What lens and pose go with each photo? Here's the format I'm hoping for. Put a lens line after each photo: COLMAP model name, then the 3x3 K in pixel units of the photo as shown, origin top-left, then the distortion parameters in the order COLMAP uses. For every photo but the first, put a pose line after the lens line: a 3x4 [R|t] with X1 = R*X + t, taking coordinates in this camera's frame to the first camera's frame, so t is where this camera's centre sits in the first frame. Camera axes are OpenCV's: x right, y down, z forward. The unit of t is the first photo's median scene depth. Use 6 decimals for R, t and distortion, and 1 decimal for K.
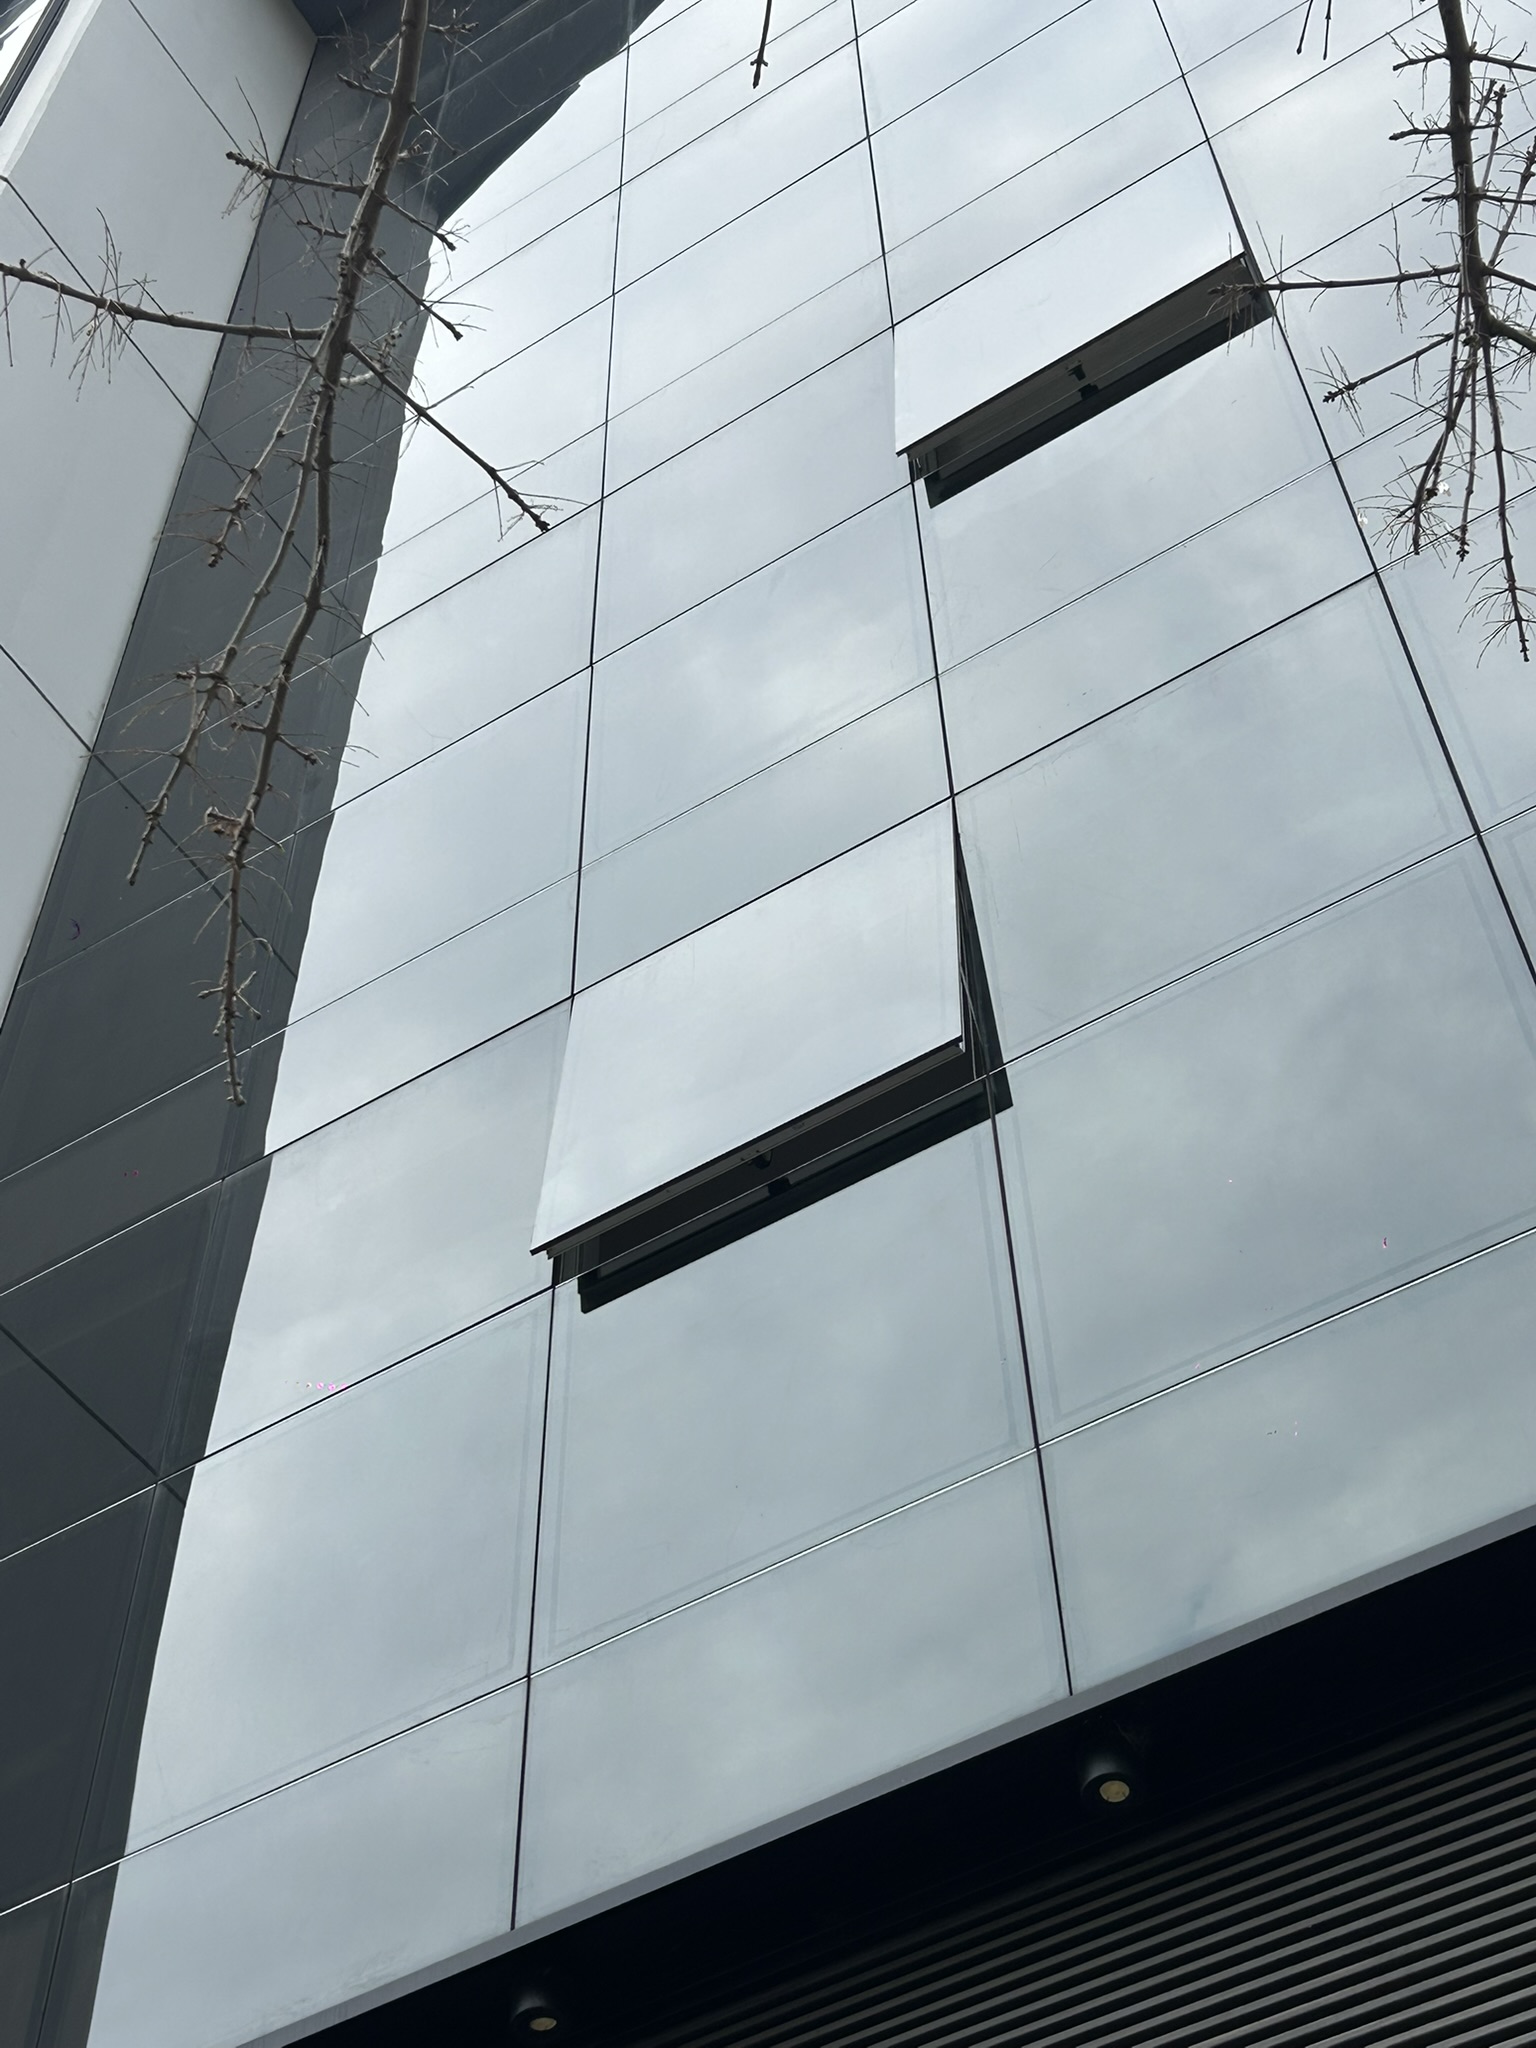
lens RADIAL K [[2904.5, 0, 812.4], [0, 2904.5, 1022.8], [0, 0, 1]] dist [0.013953, 0.010406]
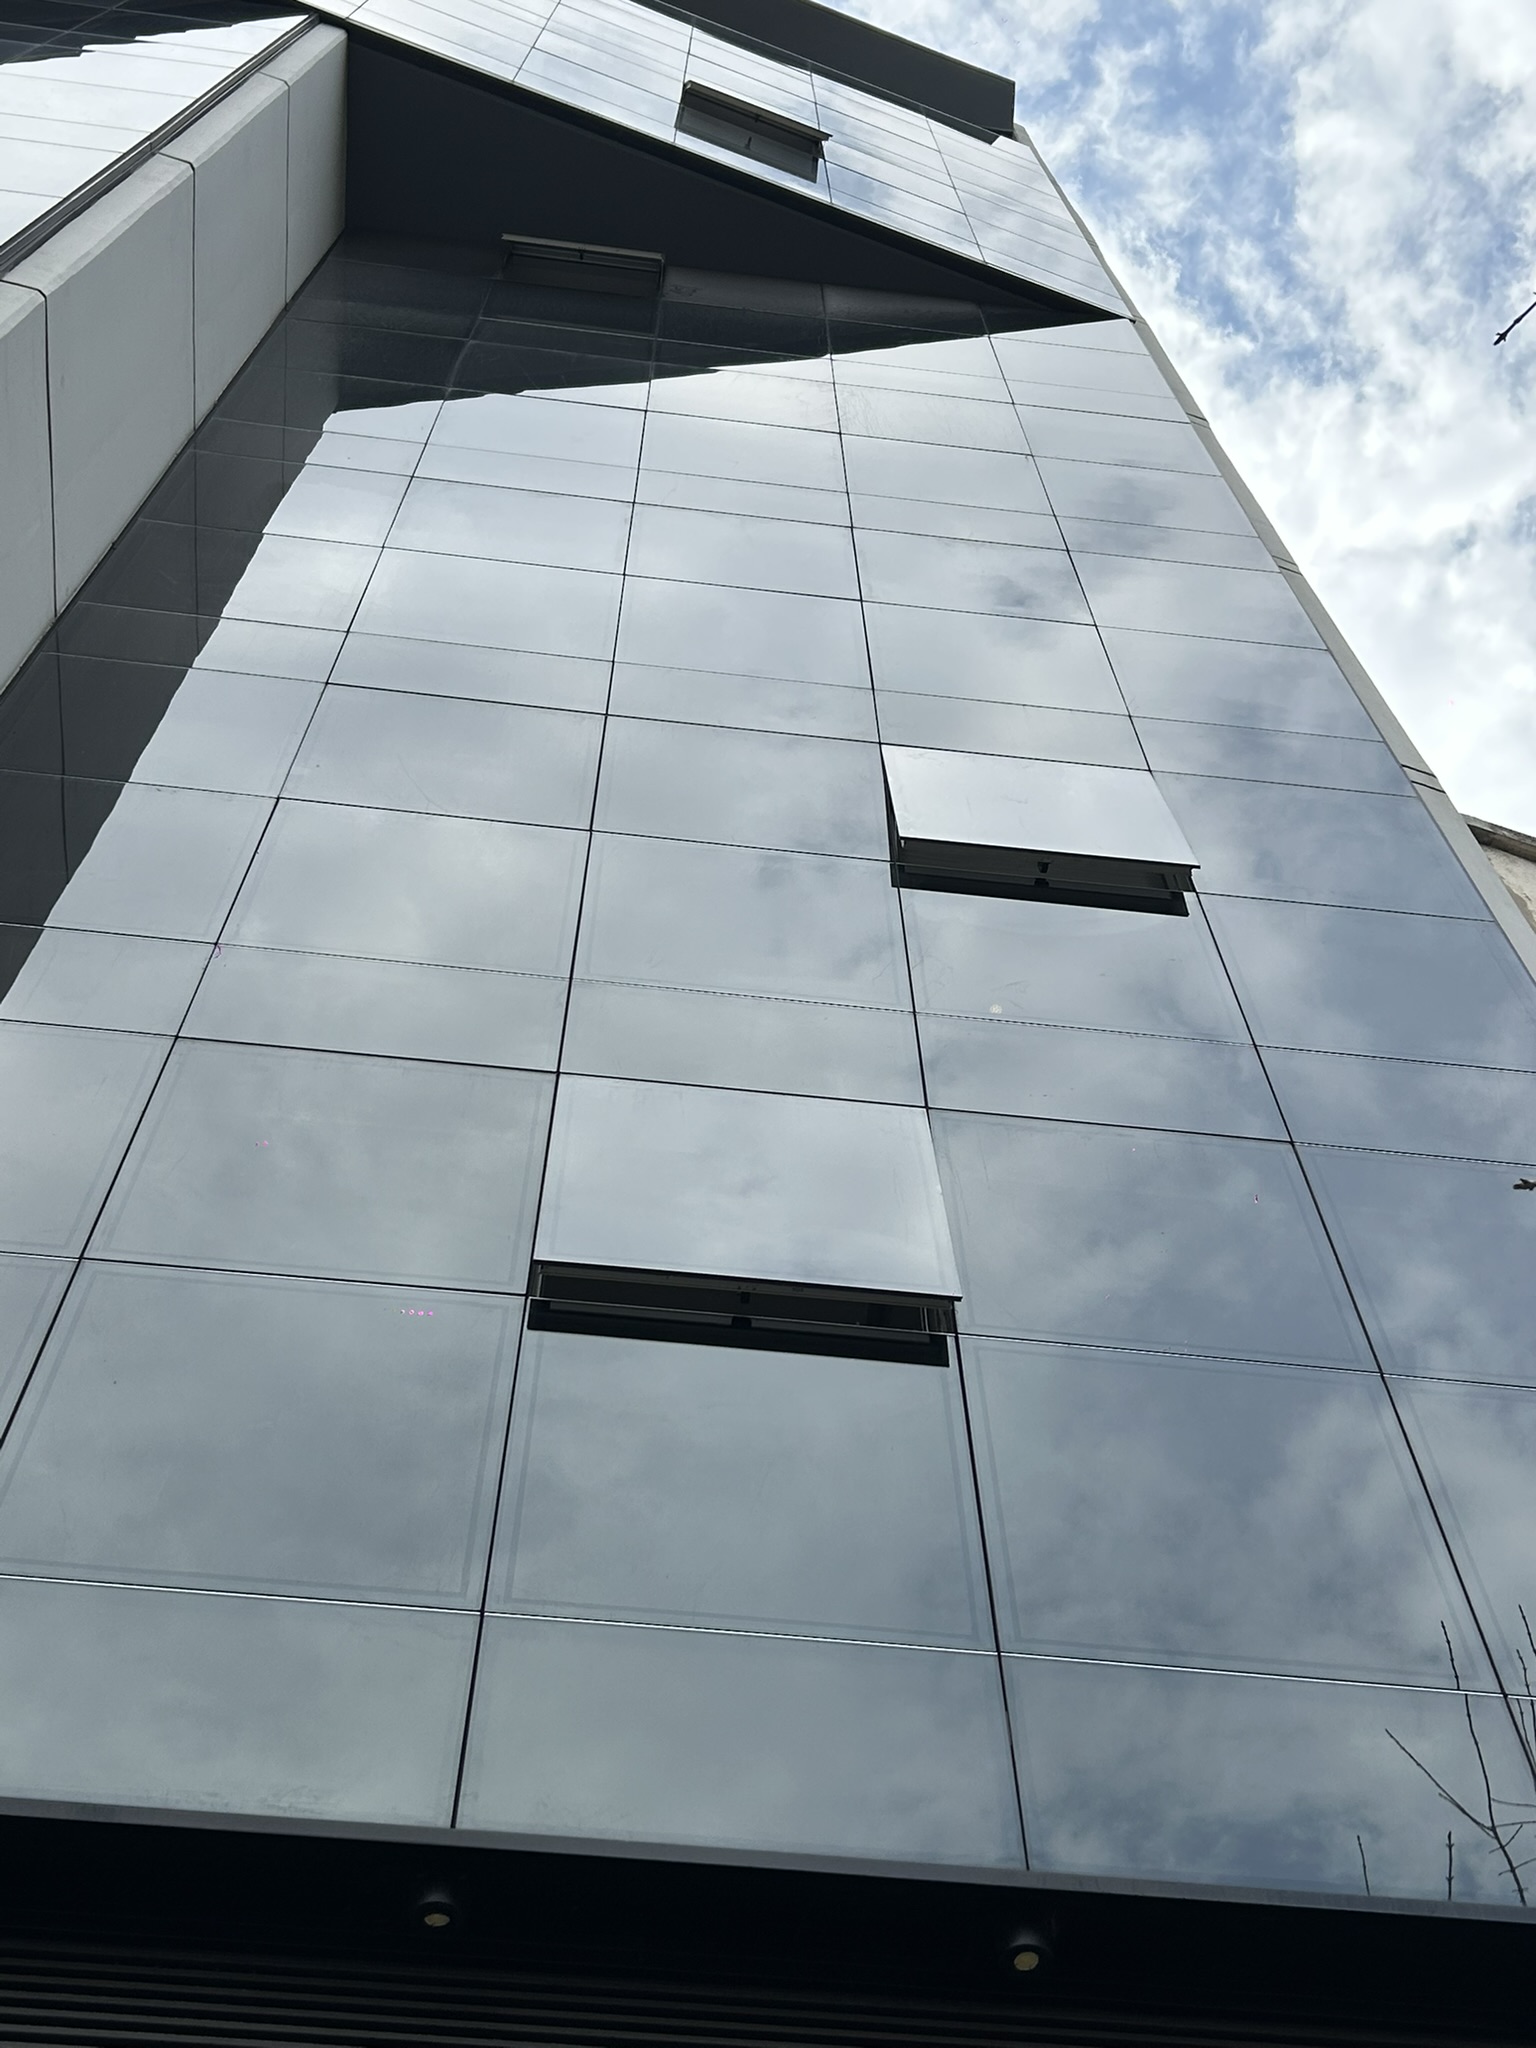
lens RADIAL K [[2387.0, 0, 768.0], [0, 2387.0, 1024.0], [0, 0, 1]] dist [0.000850, -0.013065]
pose [[0.783000, 0.552106, 0.286514, -0.333602], [-0.503084, 0.832988, -0.230298, 0.166895], [-0.365812, 0.036182, 0.929985, 0.114712]]
